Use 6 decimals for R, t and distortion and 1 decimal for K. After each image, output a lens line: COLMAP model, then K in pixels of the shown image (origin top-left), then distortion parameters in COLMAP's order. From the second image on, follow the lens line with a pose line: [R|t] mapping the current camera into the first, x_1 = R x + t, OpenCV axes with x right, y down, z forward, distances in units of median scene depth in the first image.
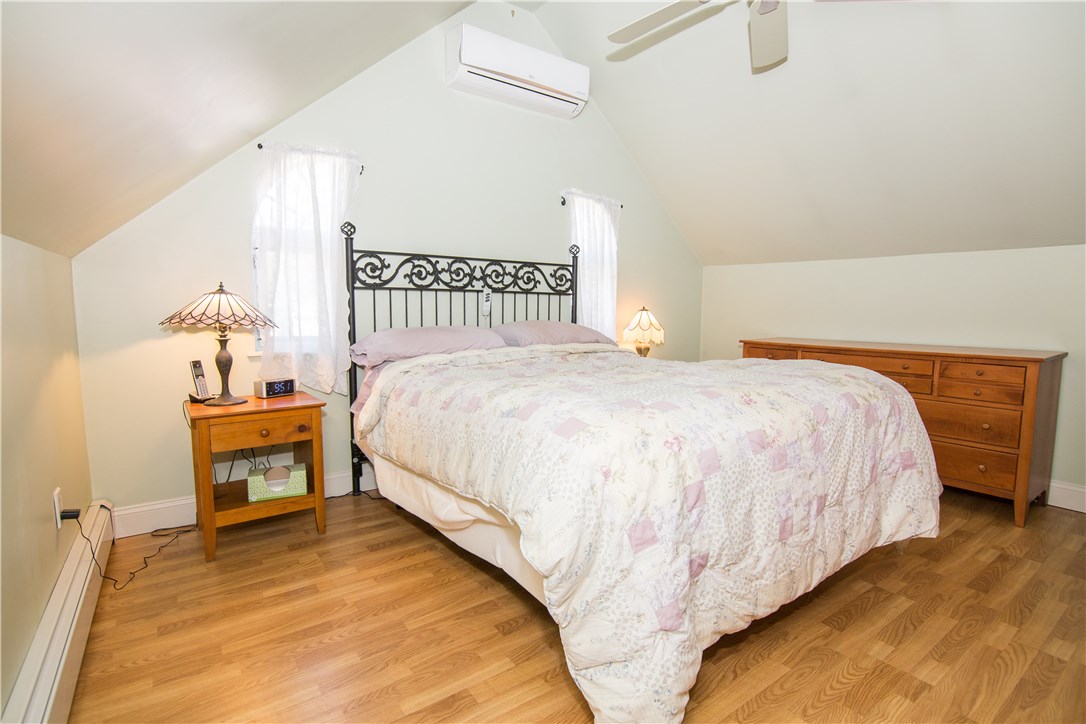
lens RADIAL K [[508.5, 0, 542.5], [0, 508.5, 350.1], [0, 0, 1]] dist [0.000022, -0.000040]
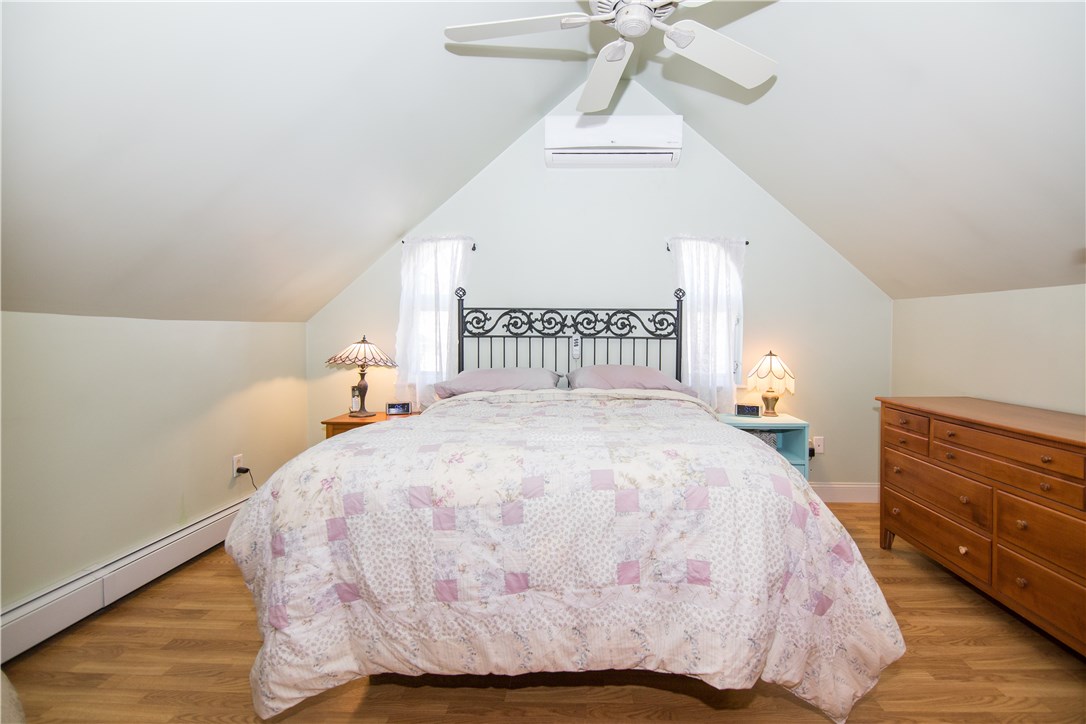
lens RADIAL K [[483.1, 0, 546.5], [0, 483.1, 335.1], [0, 0, 1]] dist [0.002957, -0.010628]
pose [[0.804908, -0.004472, -0.593383, 0.480135], [-0.049277, 0.996014, -0.074348, -0.039007], [0.591350, 0.089084, 0.801479, 0.114998]]
